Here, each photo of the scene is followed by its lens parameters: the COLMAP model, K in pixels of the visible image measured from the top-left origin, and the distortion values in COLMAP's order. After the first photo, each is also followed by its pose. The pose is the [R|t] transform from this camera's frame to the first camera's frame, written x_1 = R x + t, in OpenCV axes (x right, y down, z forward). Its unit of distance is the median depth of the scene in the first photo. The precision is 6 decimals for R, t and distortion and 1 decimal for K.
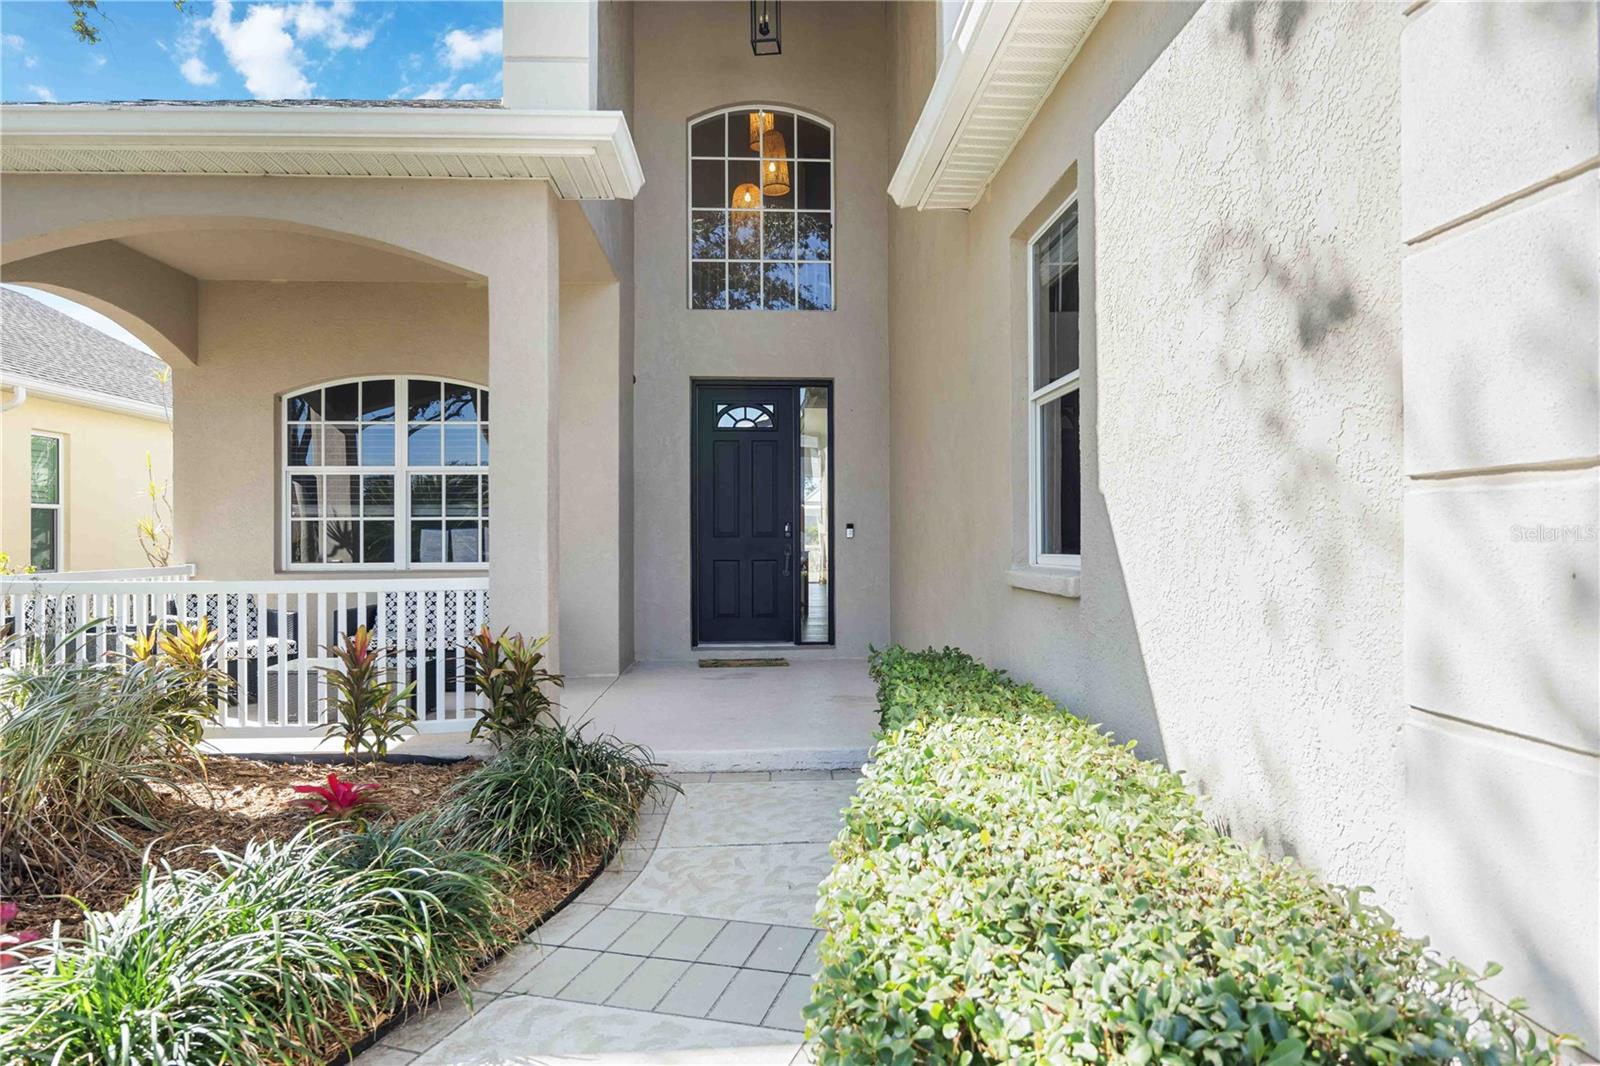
lens RADIAL K [[962.8, 0, 804.5], [0, 962.8, 536.6], [0, 0, 1]] dist [0.004033, -0.023227]
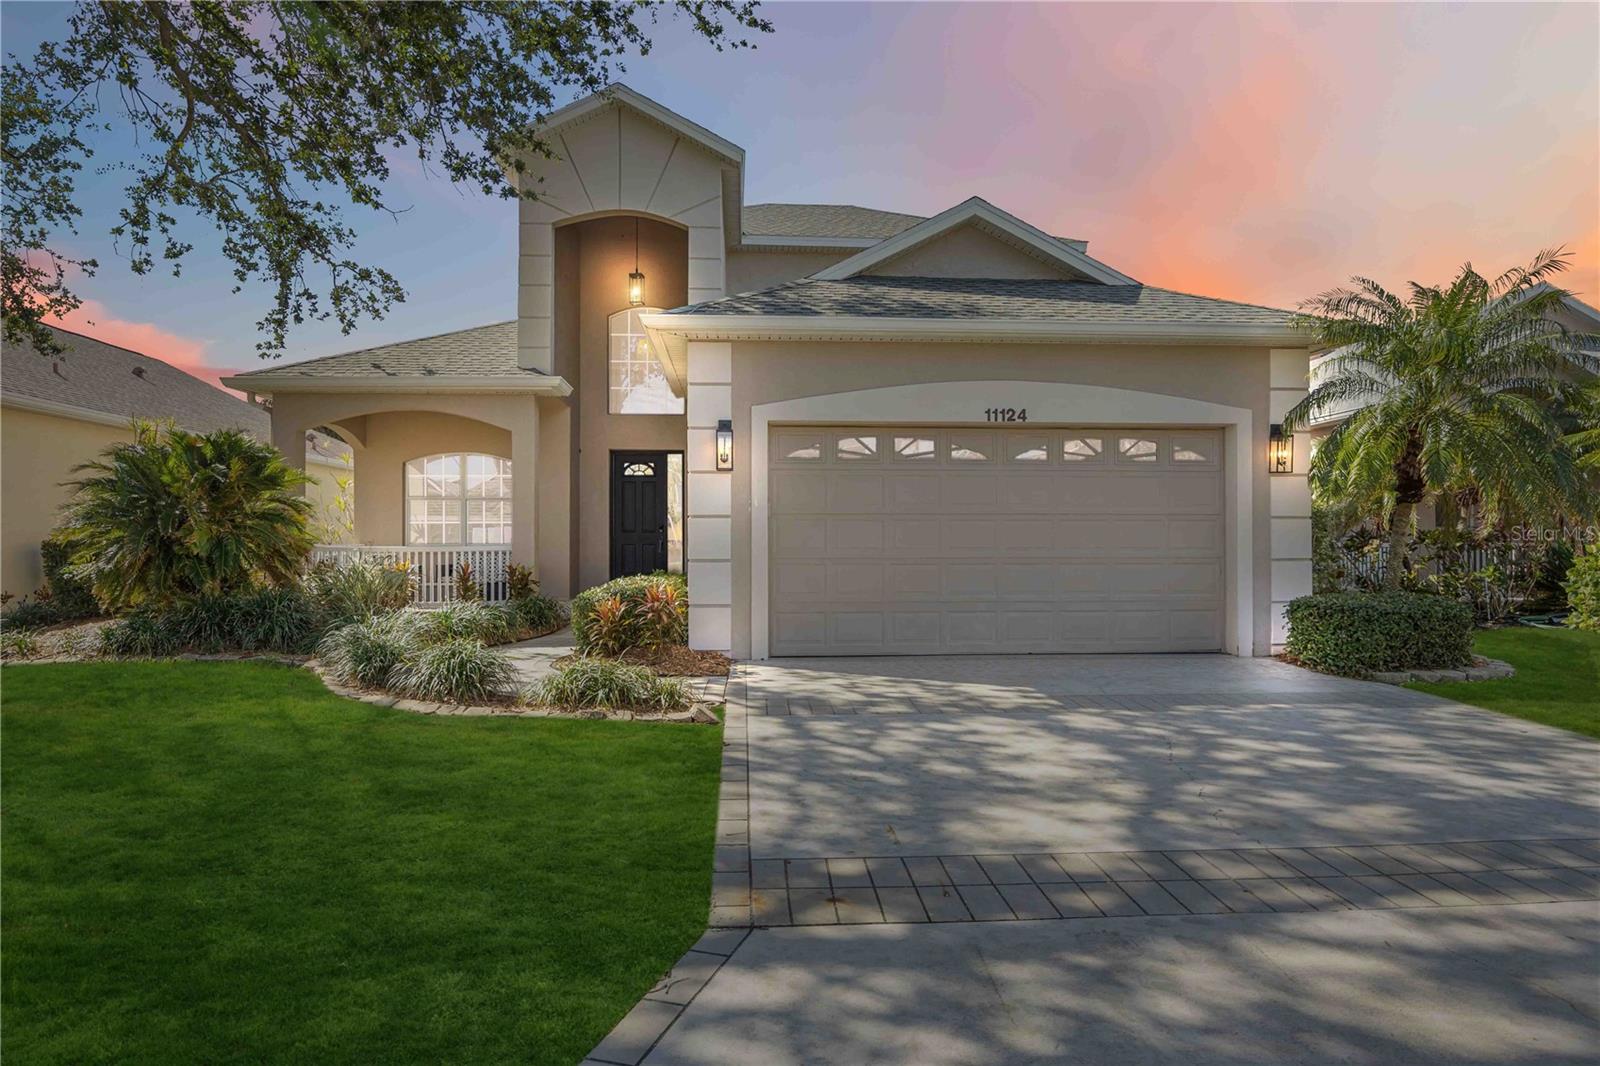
lens RADIAL K [[962.8, 0, 806.8], [0, 962.8, 541.2], [0, 0, 1]] dist [0.004033, -0.023227]
pose [[0.999919, 0.003392, 0.012279, 0.266156], [-0.003441, 0.999986, 0.003958, 0.009946], [-0.012266, -0.004000, 0.999917, -0.980041]]
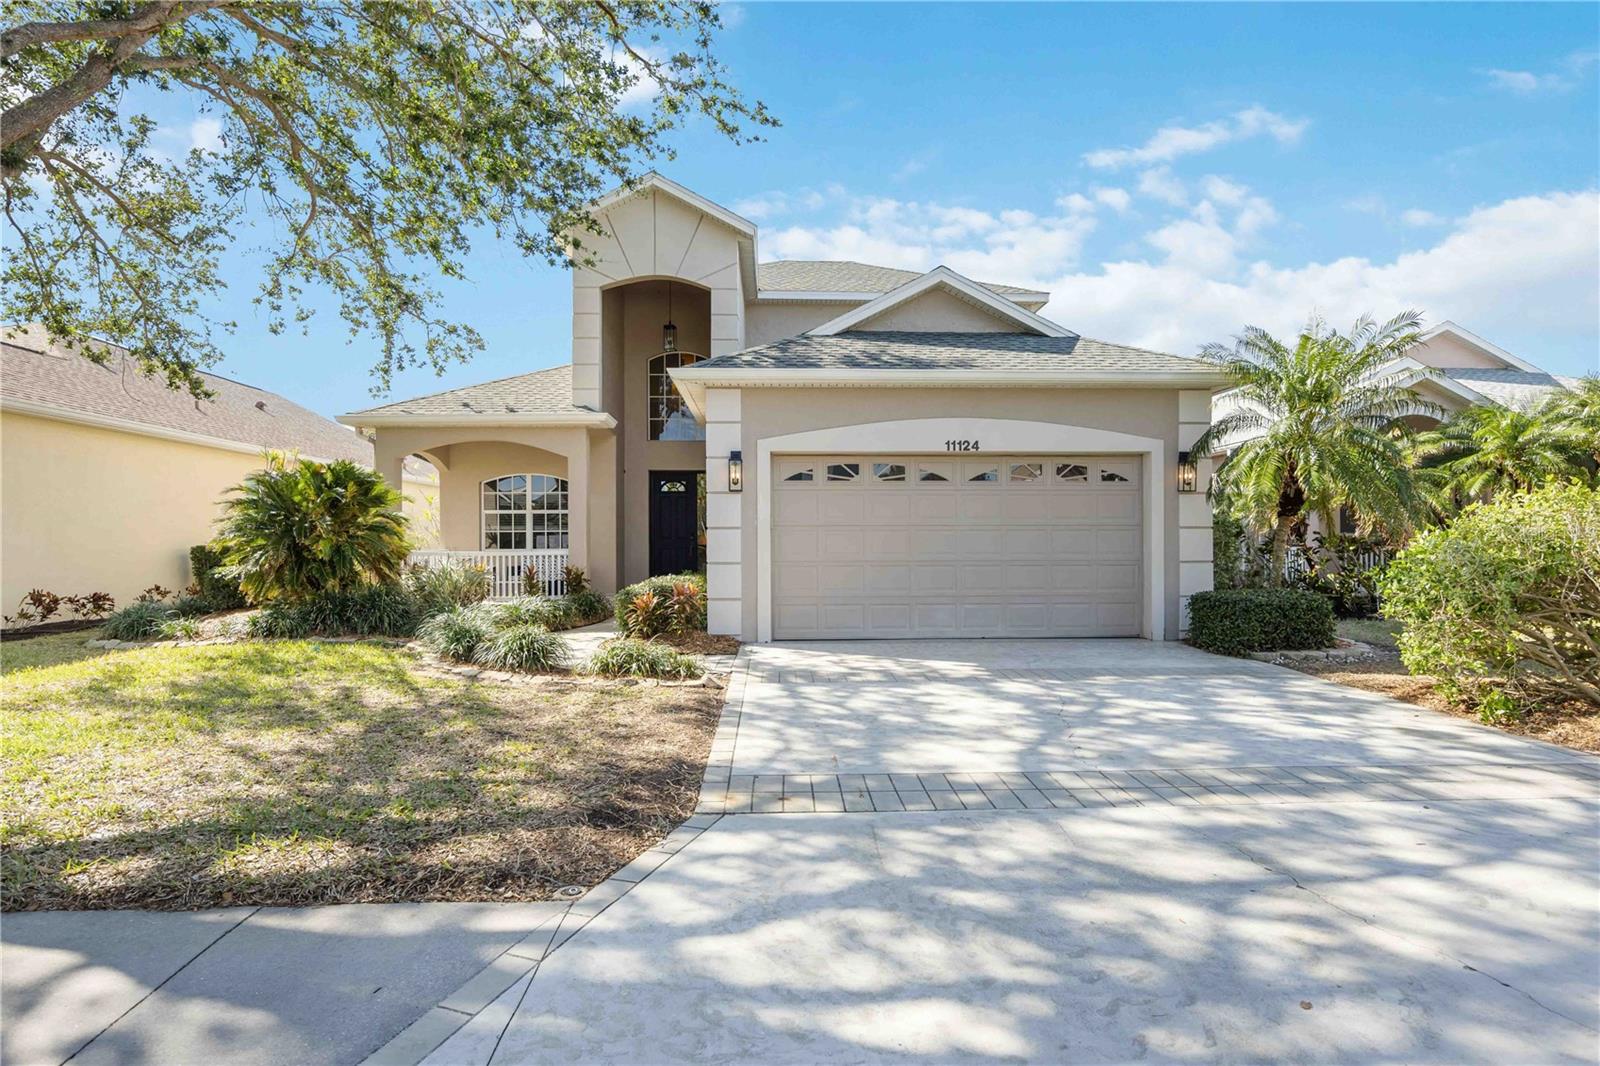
lens RADIAL K [[875.4, 0, 804.8], [0, 875.4, 530.6], [0, 0, 1]] dist [-0.003754, 0.006071]
pose [[0.999720, 0.000914, -0.023644, 0.324253], [-0.001137, 0.999955, -0.009419, 0.000277], [0.023634, 0.009443, 0.999676, -1.163036]]
